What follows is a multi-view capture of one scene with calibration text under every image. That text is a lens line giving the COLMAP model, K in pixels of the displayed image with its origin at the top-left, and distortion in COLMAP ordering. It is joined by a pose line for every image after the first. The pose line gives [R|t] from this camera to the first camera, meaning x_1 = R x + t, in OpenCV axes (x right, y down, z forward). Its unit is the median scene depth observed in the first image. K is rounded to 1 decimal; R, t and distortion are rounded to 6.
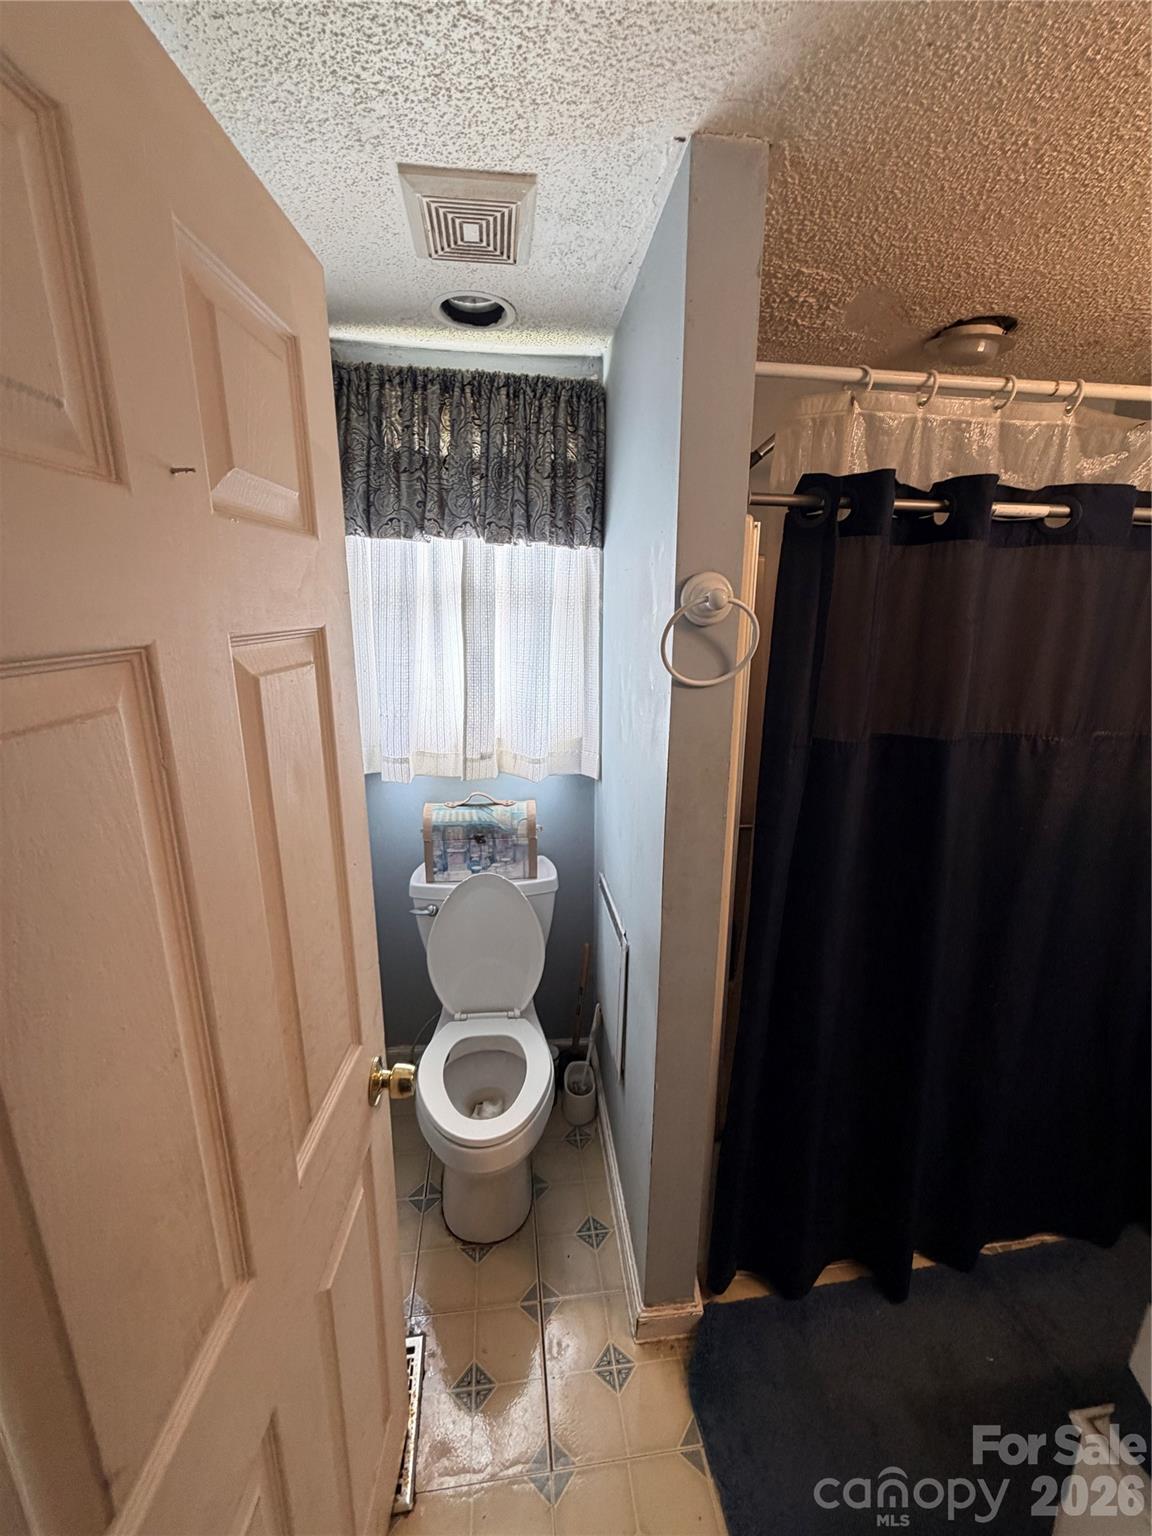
lens RADIAL K [[609.9, 0, 576.7], [0, 609.9, 763.3], [0, 0, 1]] dist [-0.000964, 0.000736]
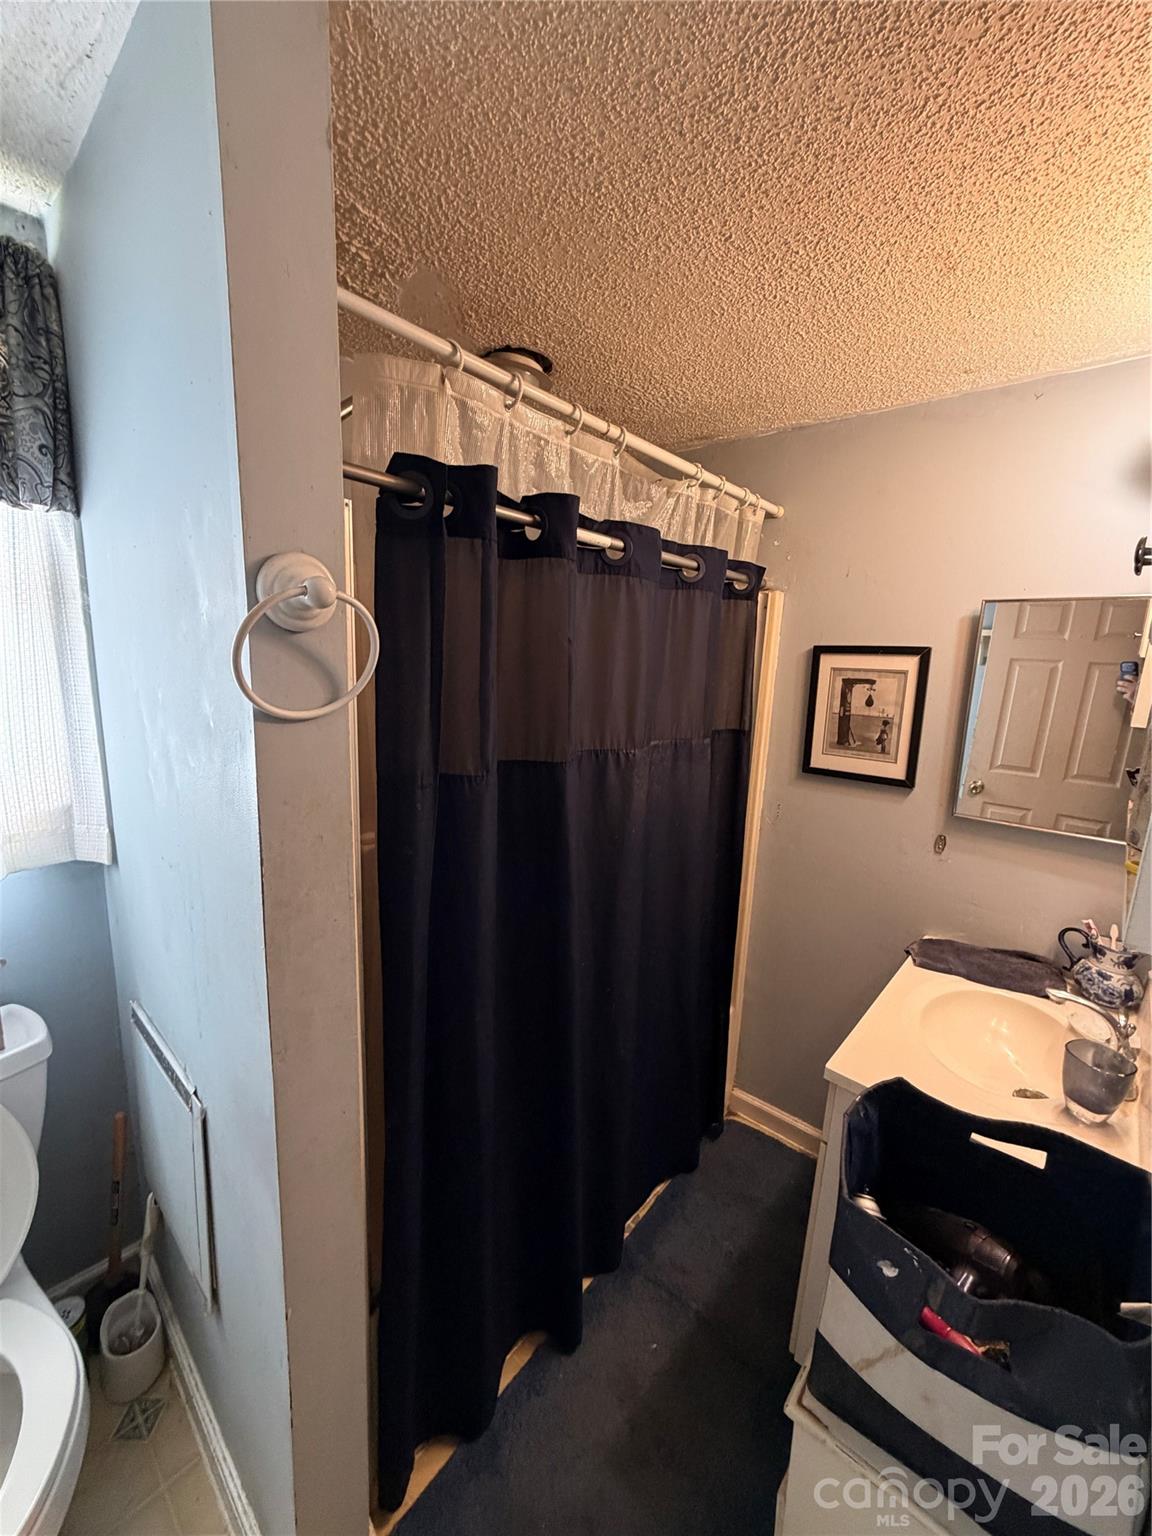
lens RADIAL K [[609.9, 0, 572.9], [0, 609.9, 763.8], [0, 0, 1]] dist [-0.000964, 0.000736]
pose [[0.750328, -0.093952, 0.654355, -0.016136], [0.120506, 0.992703, 0.004352, -0.033518], [-0.649989, 0.075589, 0.756175, 0.226477]]
